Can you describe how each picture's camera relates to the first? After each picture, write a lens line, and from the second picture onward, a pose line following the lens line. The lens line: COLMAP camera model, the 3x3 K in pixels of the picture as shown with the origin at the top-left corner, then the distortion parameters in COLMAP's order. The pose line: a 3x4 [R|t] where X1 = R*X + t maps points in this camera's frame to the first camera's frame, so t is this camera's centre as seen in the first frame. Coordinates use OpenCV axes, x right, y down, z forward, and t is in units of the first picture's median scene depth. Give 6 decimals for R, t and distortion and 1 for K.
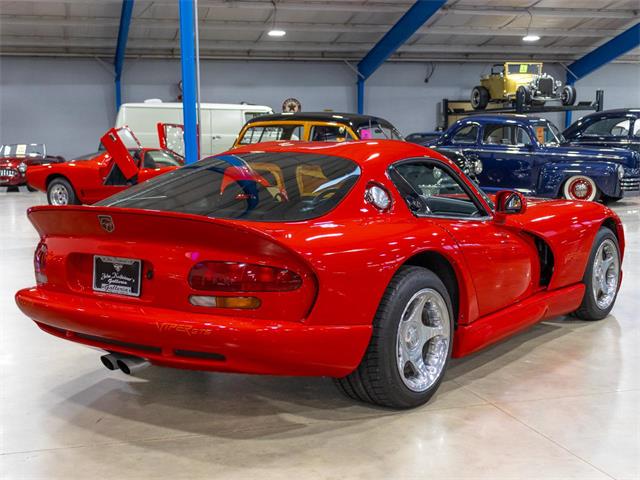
lens RADIAL K [[896.4, 0, 320.0], [0, 896.4, 240.0], [0, 0, 1]] dist [0.009385, -0.024669]
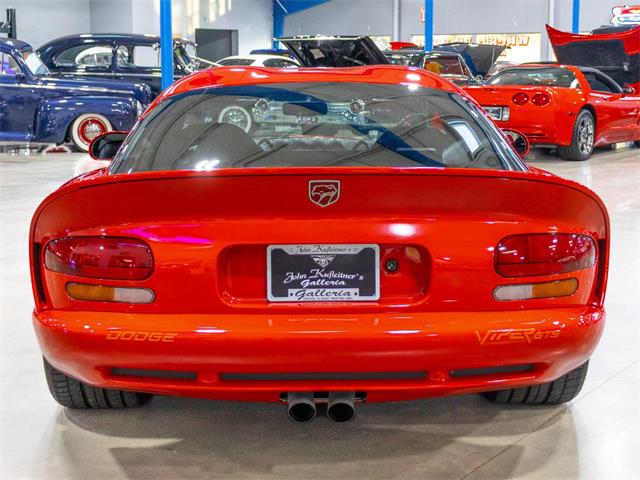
lens RADIAL K [[1098.1, 0, 317.7], [0, 1098.1, 205.0], [0, 0, 1]] dist [0.003332, 0.151064]
pose [[0.780925, -0.068160, 0.620894, -0.176557], [0.061901, 0.997580, 0.031656, -0.008459], [-0.621550, 0.013713, 0.783255, 0.095539]]
